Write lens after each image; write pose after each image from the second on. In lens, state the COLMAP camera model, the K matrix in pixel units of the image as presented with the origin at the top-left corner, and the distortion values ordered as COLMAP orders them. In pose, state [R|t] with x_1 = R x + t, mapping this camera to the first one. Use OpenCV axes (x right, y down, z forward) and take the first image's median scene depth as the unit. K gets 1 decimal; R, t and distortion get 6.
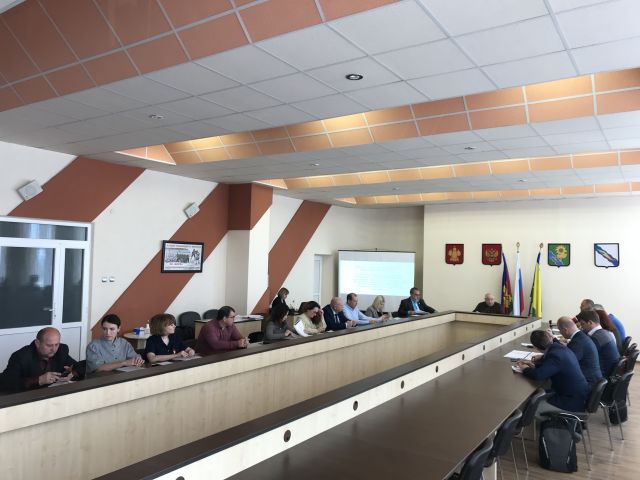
lens RADIAL K [[522.4, 0, 314.7], [0, 522.4, 243.6], [0, 0, 1]] dist [0.026120, -0.013216]
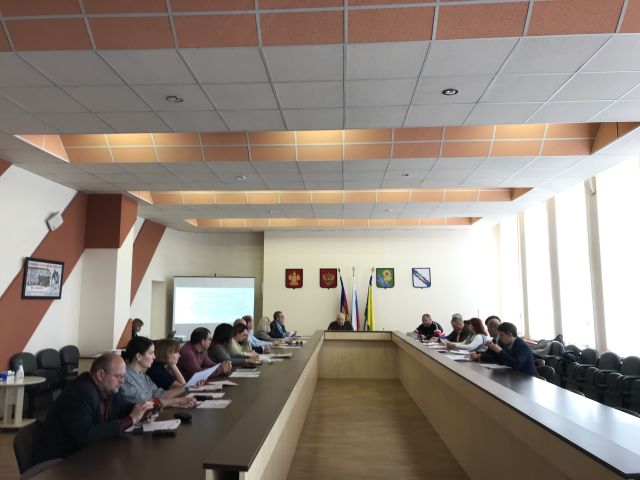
lens RADIAL K [[522.4, 0, 314.7], [0, 522.4, 243.6], [0, 0, 1]] dist [0.026120, -0.013216]
pose [[0.860612, 0.030505, 0.508347, -0.292599], [0.004429, 0.997718, -0.067370, 0.026124], [-0.509243, 0.060231, 0.858513, 0.100250]]
